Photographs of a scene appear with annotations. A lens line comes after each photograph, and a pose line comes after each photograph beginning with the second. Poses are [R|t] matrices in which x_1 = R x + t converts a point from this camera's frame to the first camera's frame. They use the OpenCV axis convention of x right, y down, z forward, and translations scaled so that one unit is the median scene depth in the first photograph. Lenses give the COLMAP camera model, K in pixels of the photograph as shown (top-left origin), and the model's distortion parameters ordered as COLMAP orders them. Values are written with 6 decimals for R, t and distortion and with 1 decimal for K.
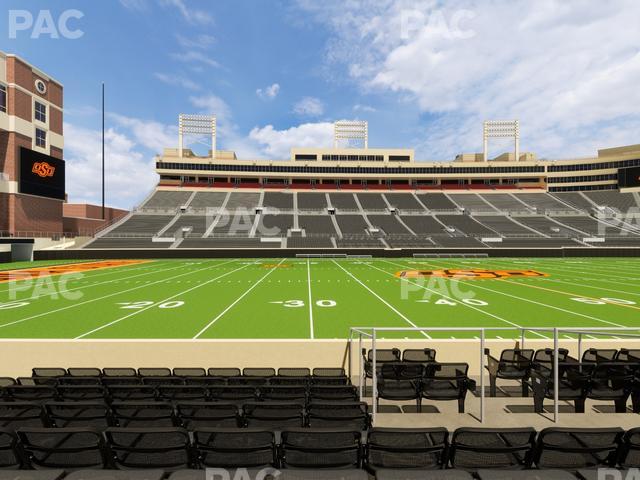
lens RADIAL K [[321.9, 0, 320.5], [0, 321.9, 239.8], [0, 0, 1]] dist [0.001184, -0.000305]
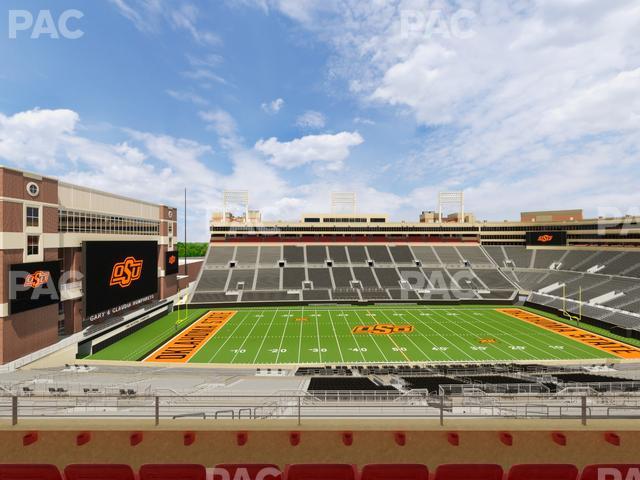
lens RADIAL K [[321.9, 0, 320.6], [0, 321.9, 240.1], [0, 0, 1]] dist [0.001184, -0.000305]
pose [[0.999989, -0.000068, -0.004779, -0.000081], [0.000072, 1.000000, 0.000807, -0.026289], [0.004779, -0.000808, 0.999988, -0.066425]]
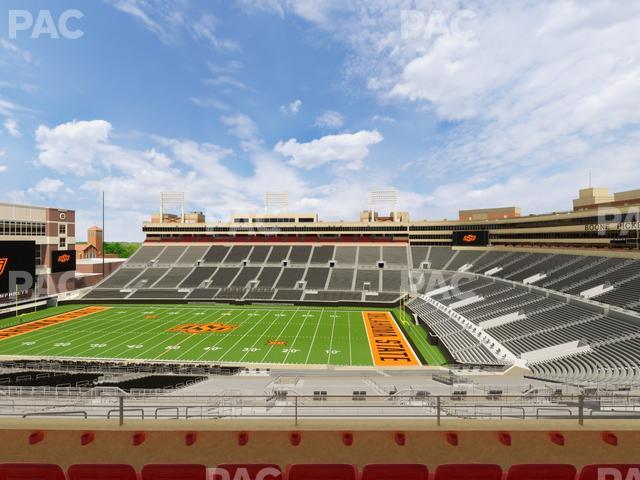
lens RADIAL K [[321.9, 0, 320.3], [0, 321.9, 240.1], [0, 0, 1]] dist [0.001184, -0.000305]
pose [[0.992889, -0.000107, -0.119045, 0.075004], [0.000220, 1.000000, 0.000934, -0.026272], [0.119045, -0.000954, 0.992888, -0.062109]]
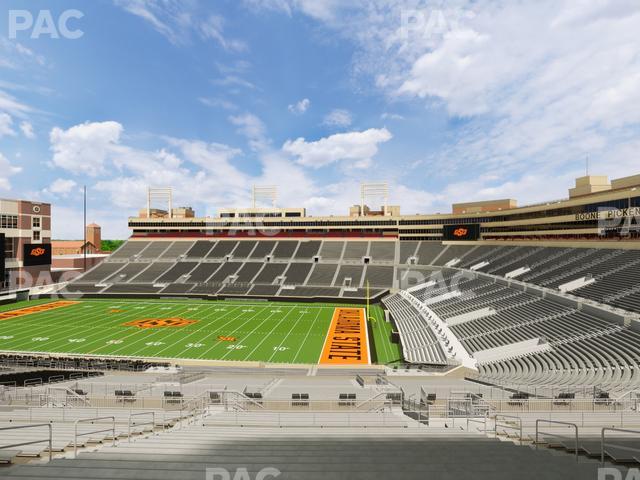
lens RADIAL K [[321.9, 0, 320.1], [0, 321.9, 240.2], [0, 0, 1]] dist [0.001184, -0.000305]
pose [[0.987638, -0.000080, -0.156751, 0.090602], [0.000269, 0.999999, 0.001185, -0.022993], [0.156751, -0.001212, 0.987637, -0.052719]]
